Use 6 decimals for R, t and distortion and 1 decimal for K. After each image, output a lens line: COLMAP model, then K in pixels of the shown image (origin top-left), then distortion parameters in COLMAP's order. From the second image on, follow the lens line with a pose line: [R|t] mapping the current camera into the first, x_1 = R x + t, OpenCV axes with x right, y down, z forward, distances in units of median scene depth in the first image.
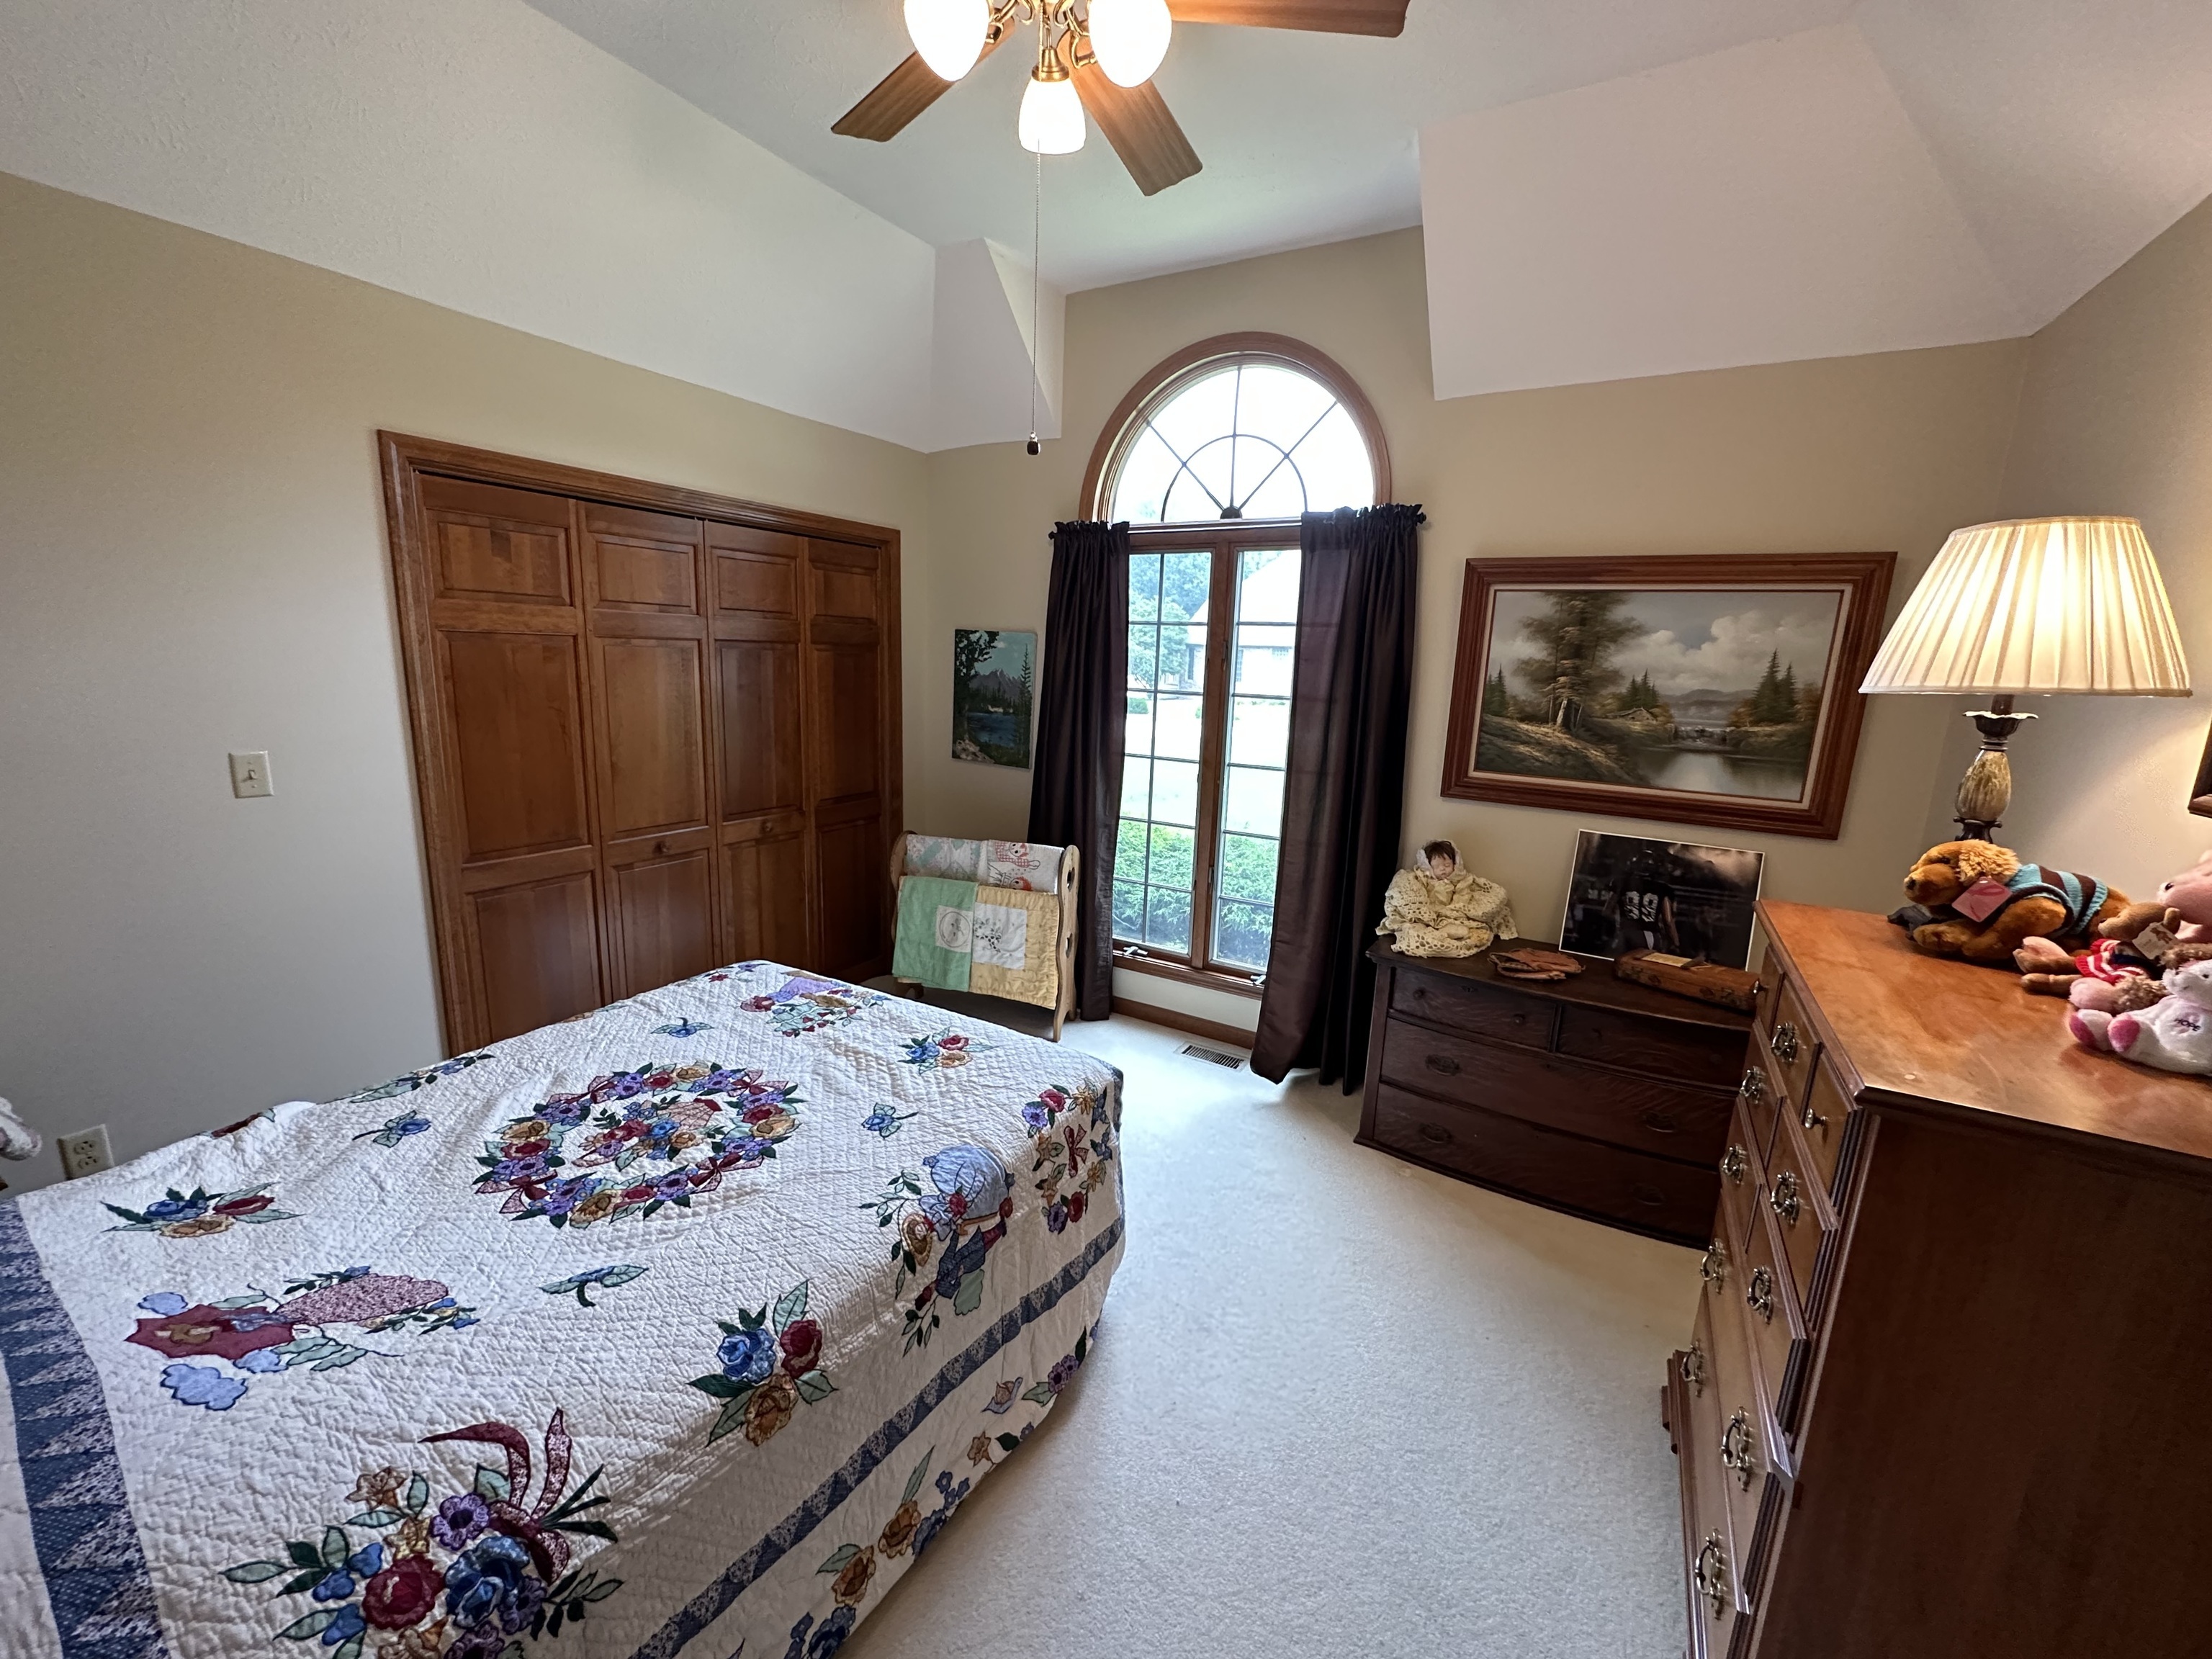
lens RADIAL K [[884.2, 0, 1107.3], [0, 884.2, 824.5], [0, 0, 1]] dist [-0.004351, 0.000046]
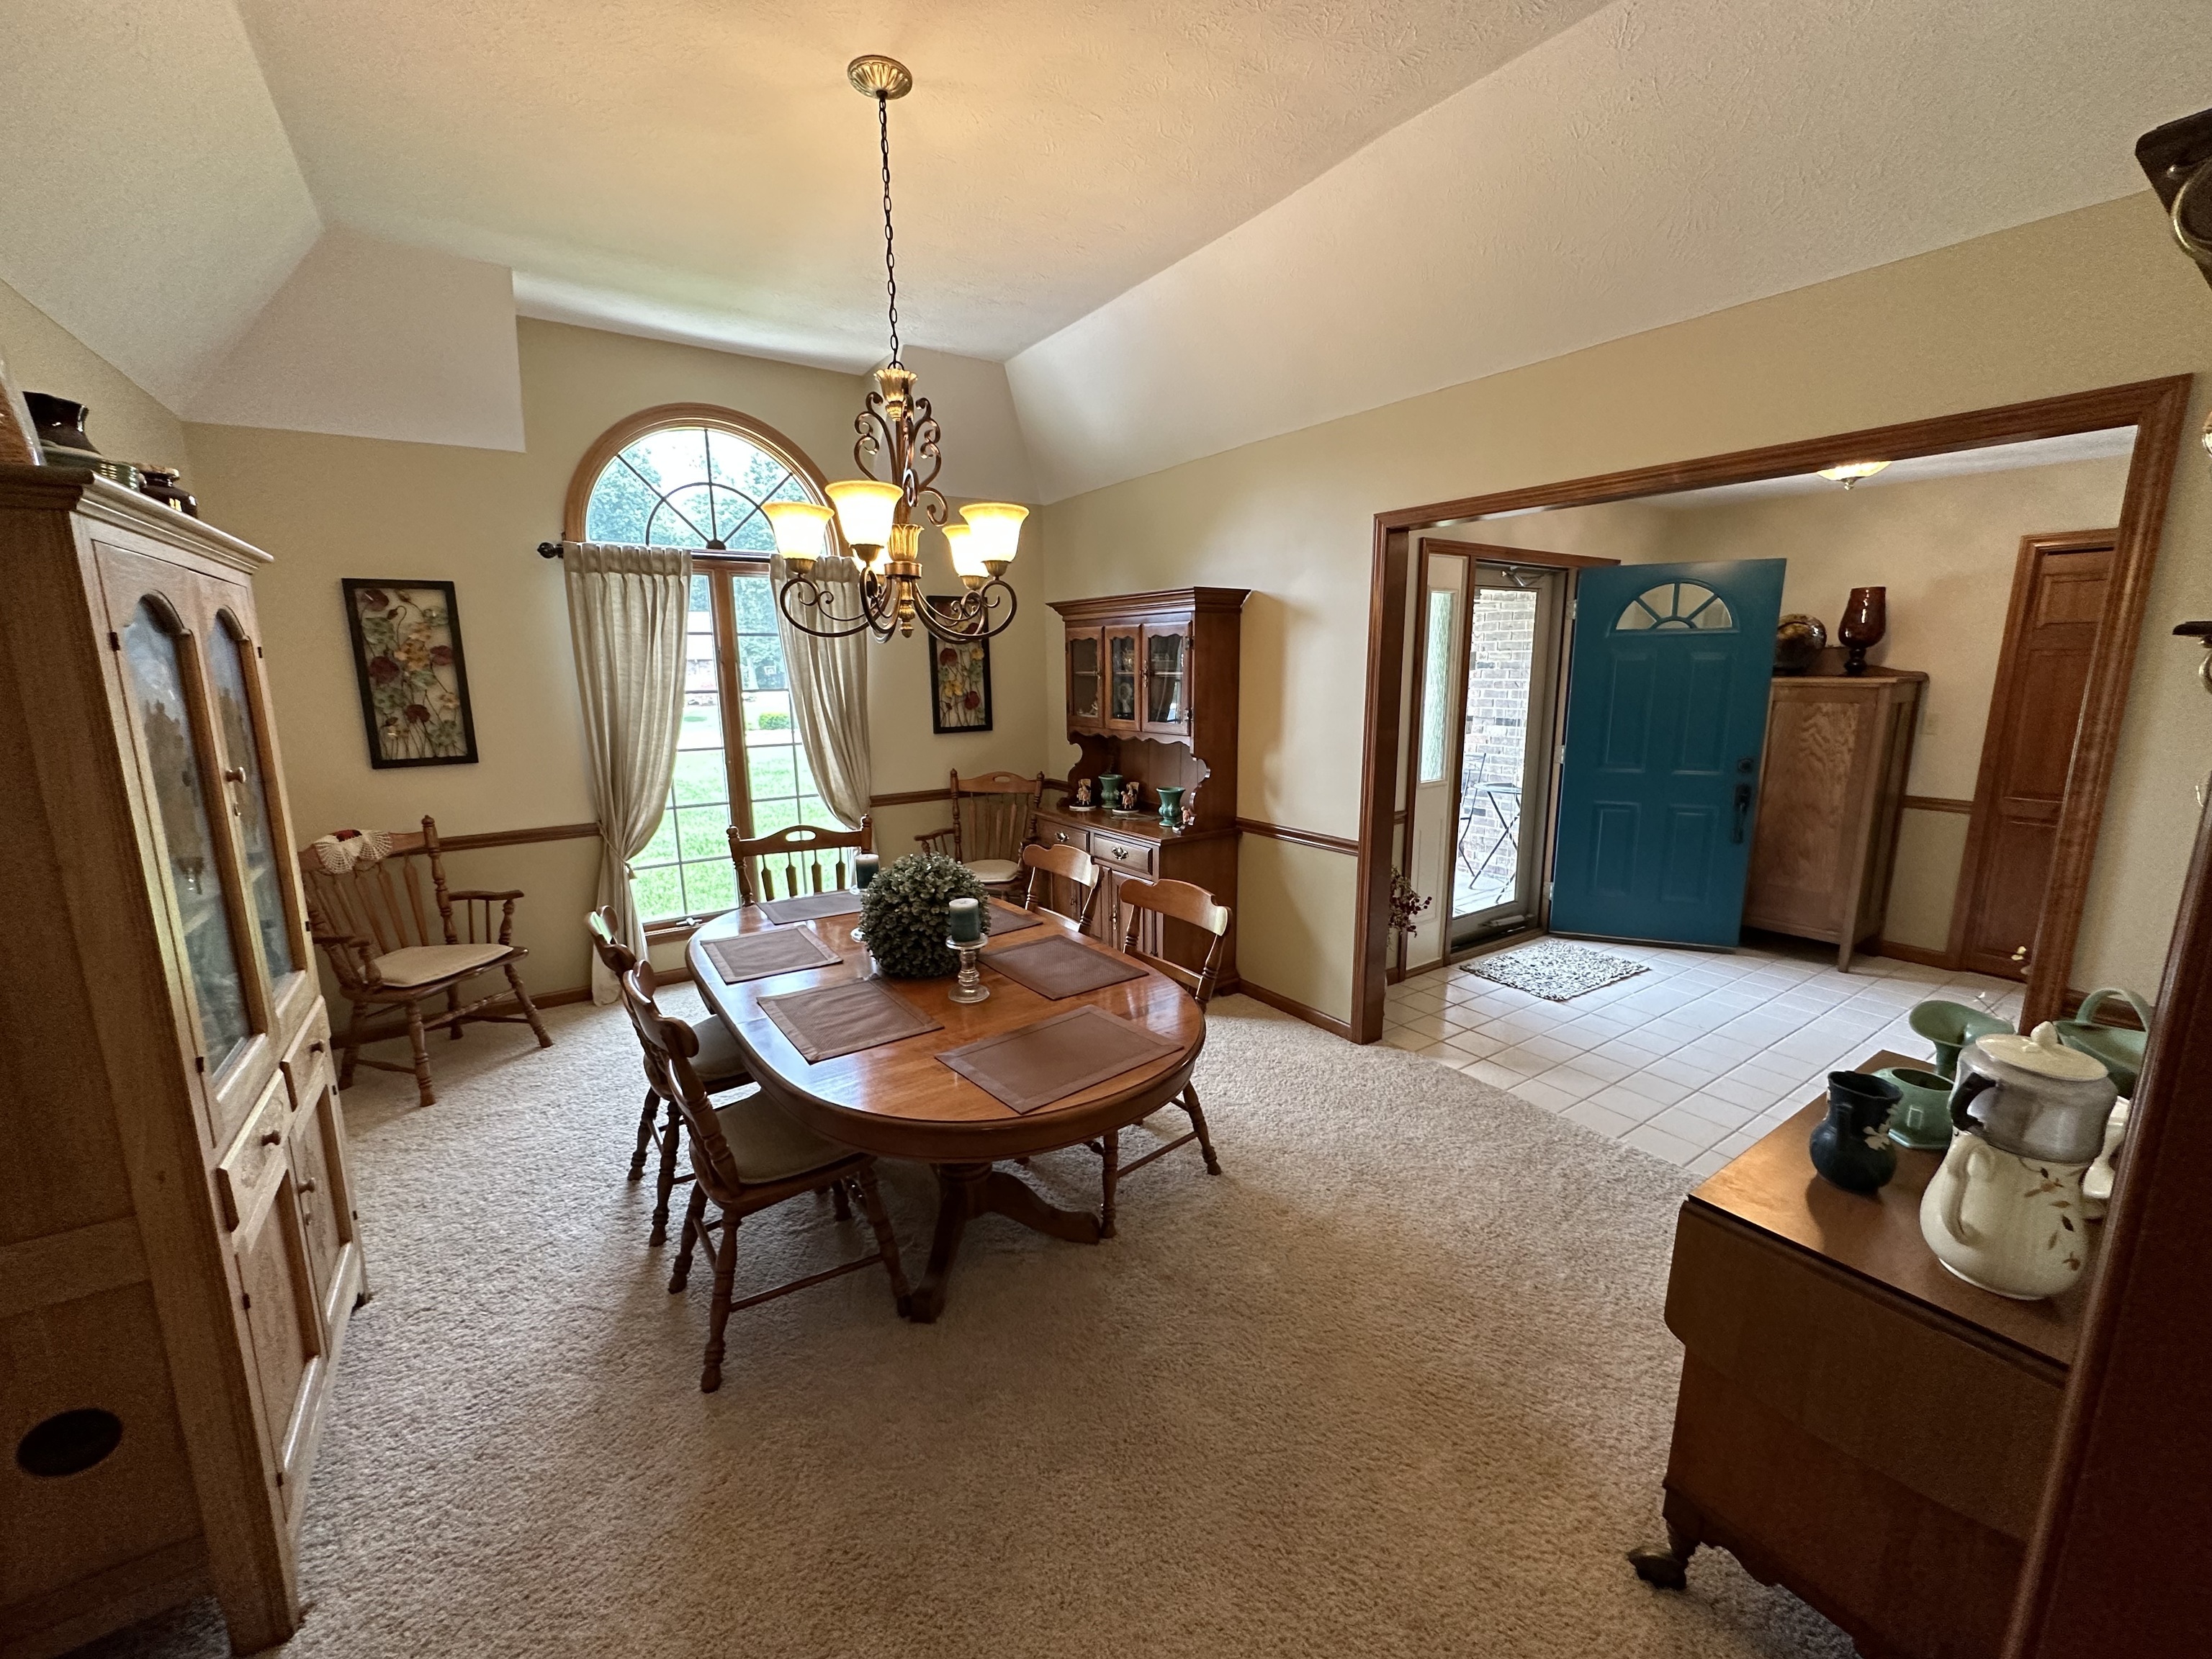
lens RADIAL K [[884.2, 0, 1106.1], [0, 884.2, 826.1], [0, 0, 1]] dist [-0.004351, 0.000046]
pose [[0.429699, -0.210003, 0.878213, -0.810201], [0.193104, 0.971451, 0.137815, -0.029264], [-0.882082, 0.110367, 0.457984, -0.024261]]
